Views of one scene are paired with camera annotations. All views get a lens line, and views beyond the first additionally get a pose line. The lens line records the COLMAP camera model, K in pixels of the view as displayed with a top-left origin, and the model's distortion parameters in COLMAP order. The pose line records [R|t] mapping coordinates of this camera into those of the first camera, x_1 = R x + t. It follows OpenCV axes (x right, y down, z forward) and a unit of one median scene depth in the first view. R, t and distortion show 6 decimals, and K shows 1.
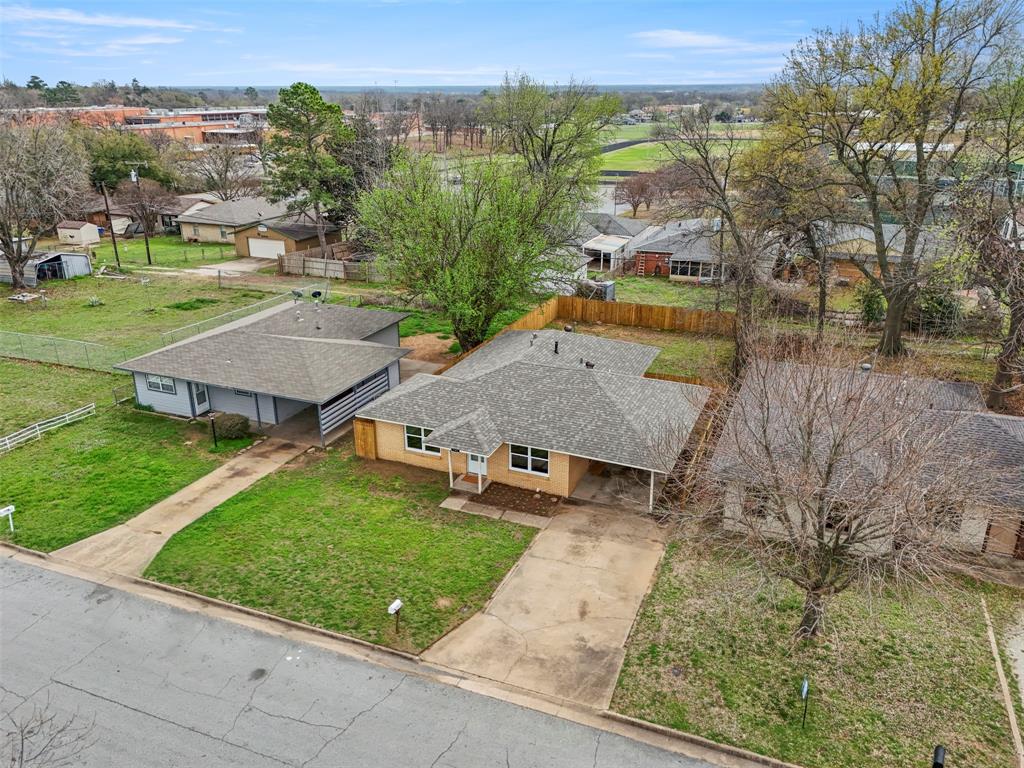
lens RADIAL K [[773.6, 0, 493.5], [0, 773.6, 411.7], [0, 0, 1]] dist [0.048031, -0.012766]
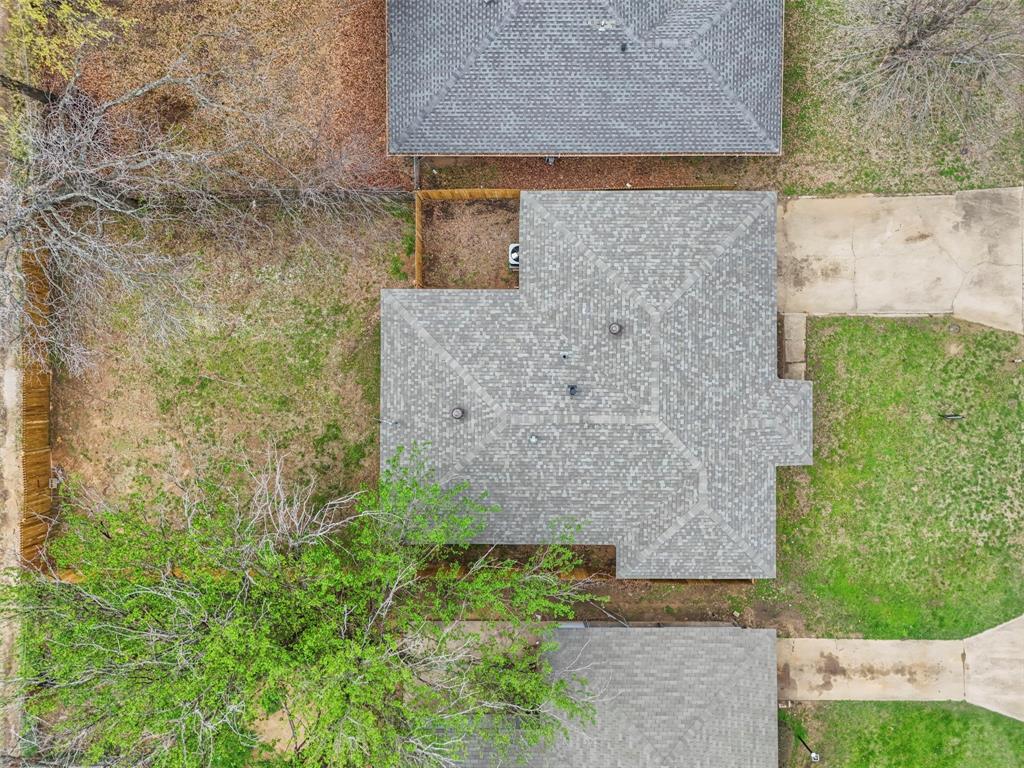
lens RADIAL K [[773.6, 0, 513.4], [0, 773.6, 379.1], [0, 0, 1]] dist [0.048031, -0.012766]
pose [[-0.396698, -0.917857, -0.013010, 0.136062], [0.330674, -0.156110, 0.930744, -0.845660], [-0.856321, 0.364922, 0.365440, 0.889251]]
